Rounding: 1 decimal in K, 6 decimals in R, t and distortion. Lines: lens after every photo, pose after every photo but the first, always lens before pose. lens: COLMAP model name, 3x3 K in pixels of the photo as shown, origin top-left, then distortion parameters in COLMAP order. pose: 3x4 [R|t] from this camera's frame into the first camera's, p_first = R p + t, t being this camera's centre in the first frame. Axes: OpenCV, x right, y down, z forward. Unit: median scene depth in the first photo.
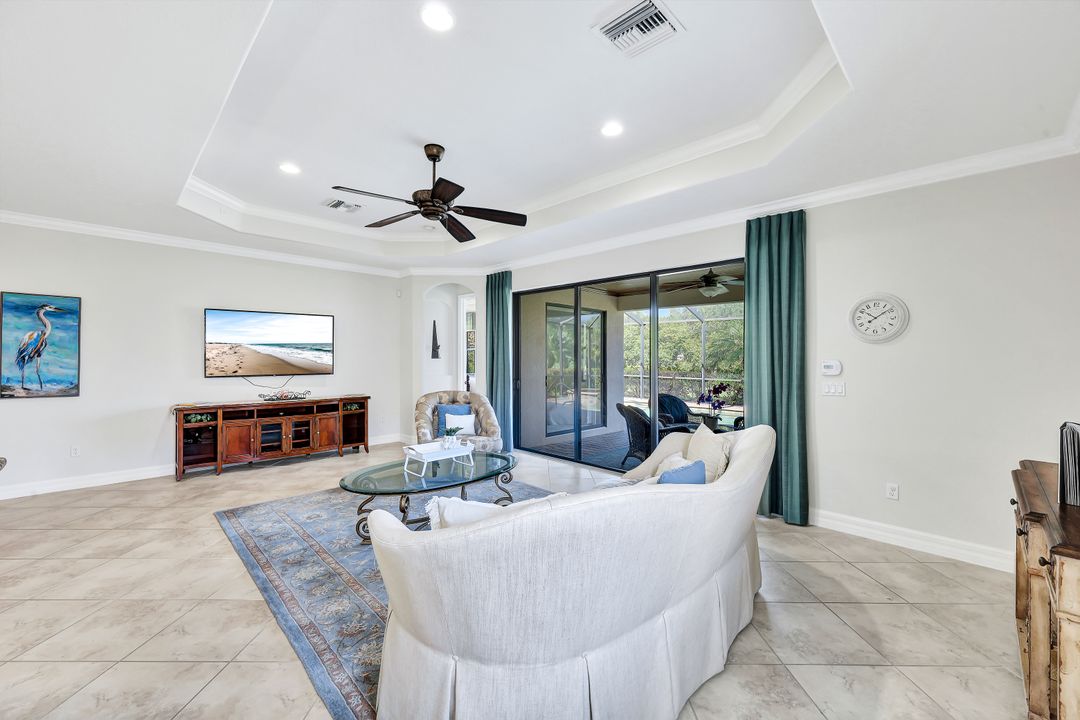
lens RADIAL K [[437.5, 0, 536.5], [0, 437.5, 354.9], [0, 0, 1]] dist [-0.000883, 0.000112]
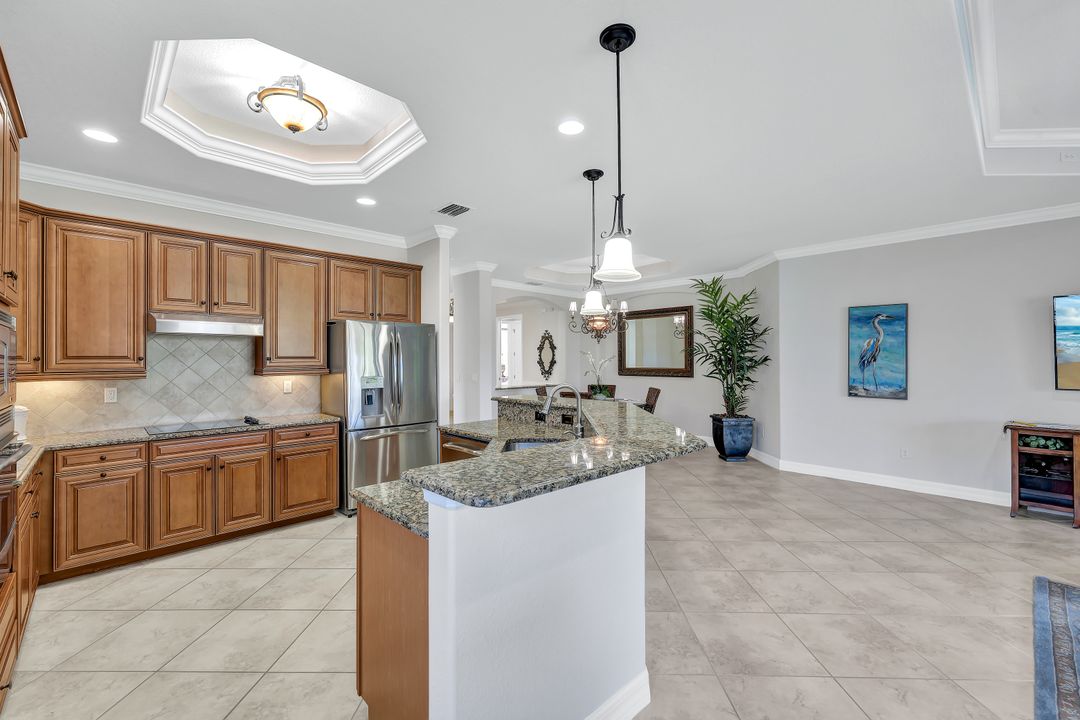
lens RADIAL K [[452.5, 0, 543.5], [0, 452.5, 357.8], [0, 0, 1]] dist [0.002016, 0.000529]
pose [[-0.015392, -0.006493, -0.999860, 0.029559], [0.004649, 0.999968, -0.006565, -0.001135], [0.999871, -0.004750, -0.015361, 0.172777]]
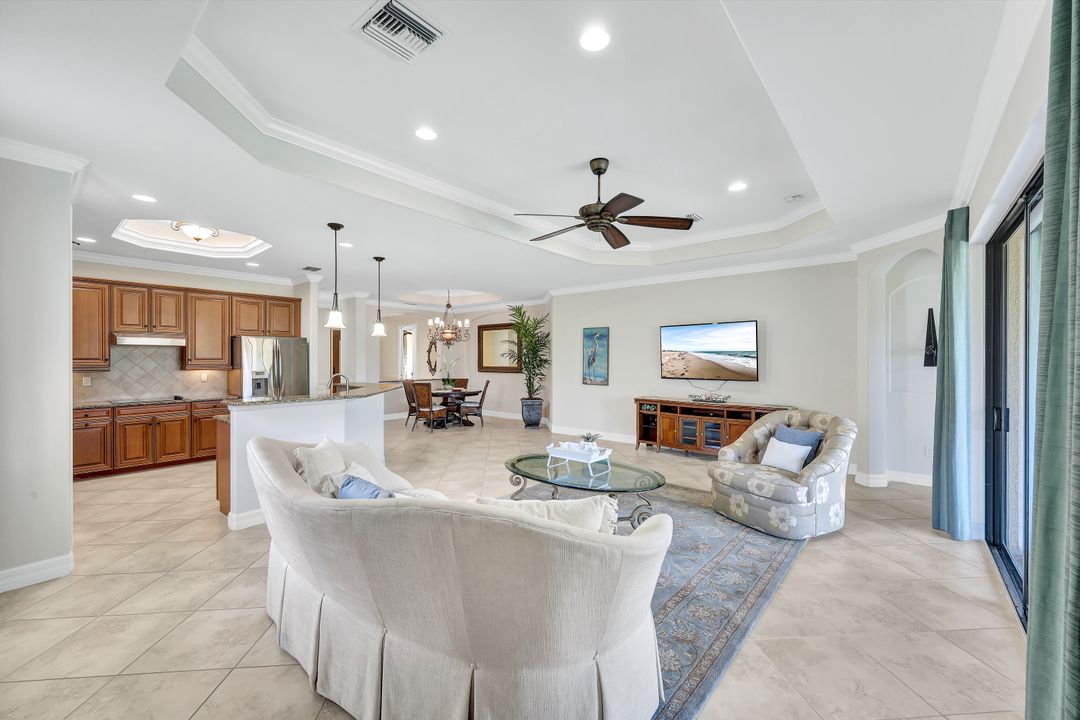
lens RADIAL K [[437.3, 0, 543.6], [0, 437.3, 361.8], [0, 0, 1]] dist [0.000266, 0.000018]
pose [[0.080624, 0.003531, -0.996738, 0.645496], [0.001731, 0.999992, 0.003683, -0.004844], [0.996743, -0.002022, 0.080617, 0.643682]]
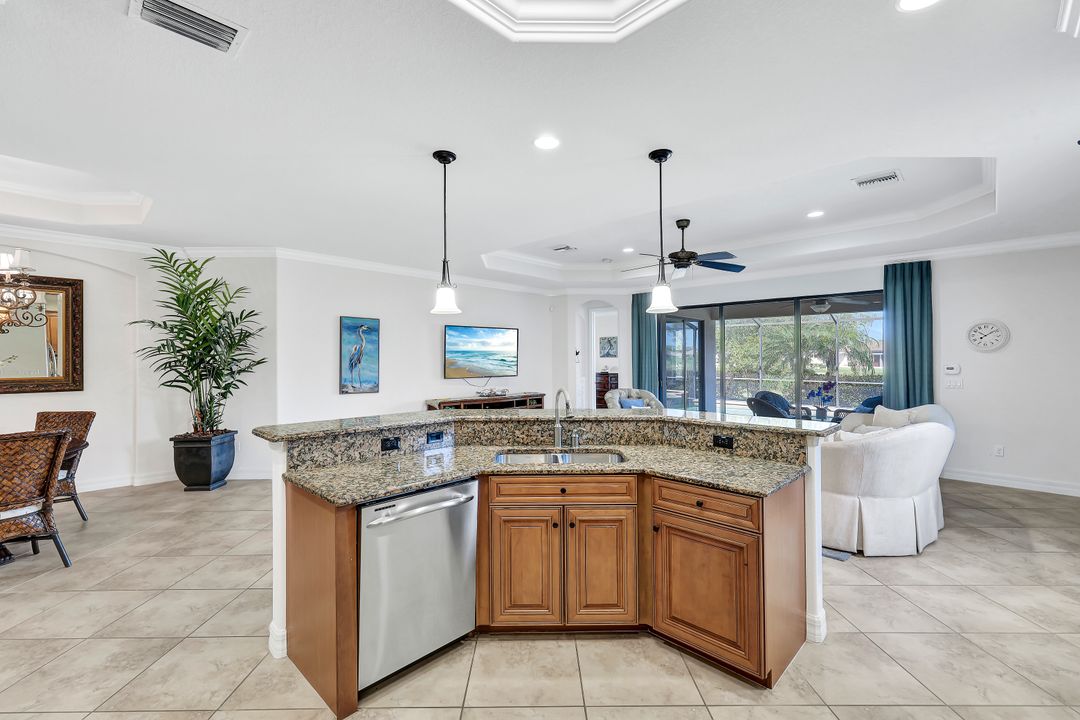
lens RADIAL K [[458.6, 0, 540.4], [0, 458.6, 354.2], [0, 0, 1]] dist [0.000416, -0.000050]
pose [[0.999982, -0.004041, 0.004347, -0.578859], [0.004066, 0.999975, -0.005804, -0.013890], [-0.004324, 0.005822, 0.999974, -0.432602]]
